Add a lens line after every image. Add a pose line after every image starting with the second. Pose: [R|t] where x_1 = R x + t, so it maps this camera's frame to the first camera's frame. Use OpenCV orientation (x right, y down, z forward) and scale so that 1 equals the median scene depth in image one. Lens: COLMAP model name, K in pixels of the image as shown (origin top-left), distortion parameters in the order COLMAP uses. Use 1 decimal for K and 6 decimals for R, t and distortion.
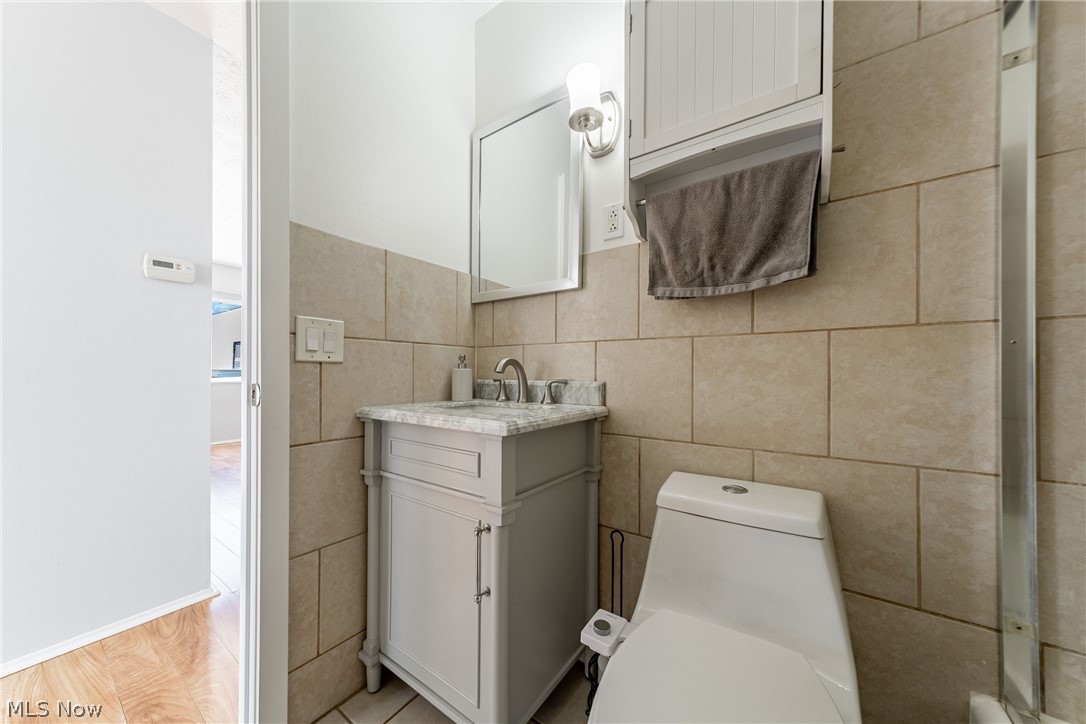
lens RADIAL K [[372.8, 0, 544.1], [0, 372.8, 365.2], [0, 0, 1]] dist [-0.000233, -0.000117]
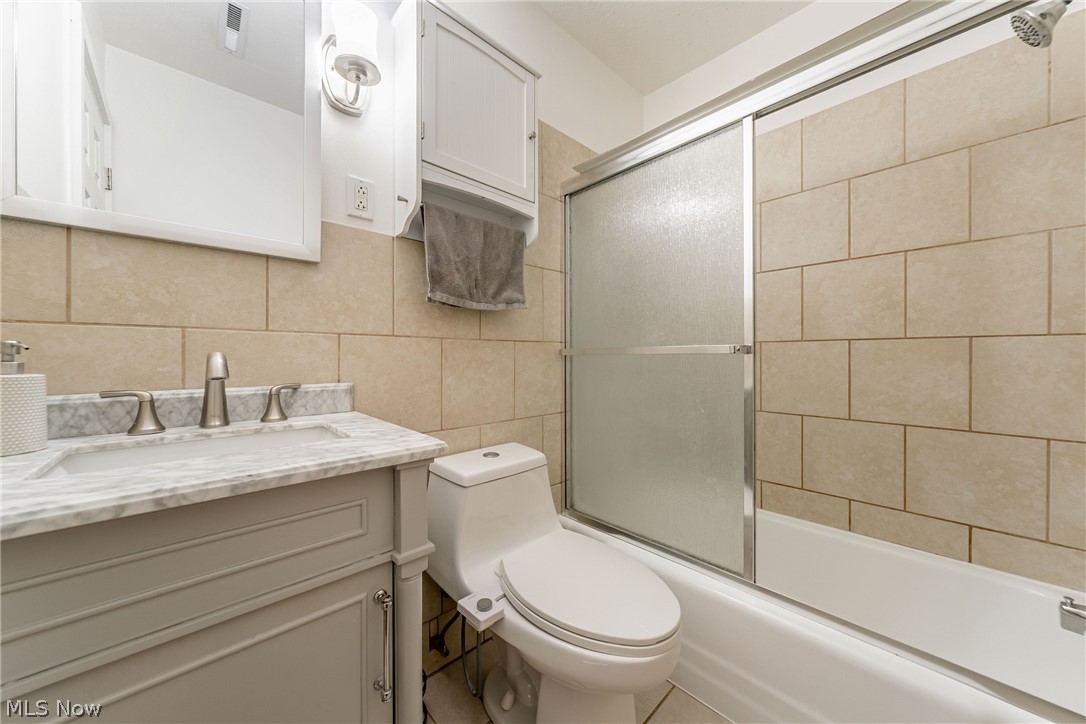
lens RADIAL K [[372.8, 0, 544.7], [0, 372.8, 362.1], [0, 0, 1]] dist [-0.000233, -0.000117]
pose [[0.195458, 0.000779, 0.980712, -0.645706], [-0.000402, 1.000000, -0.000714, -0.001778], [-0.980712, -0.000255, 0.195458, 0.445820]]
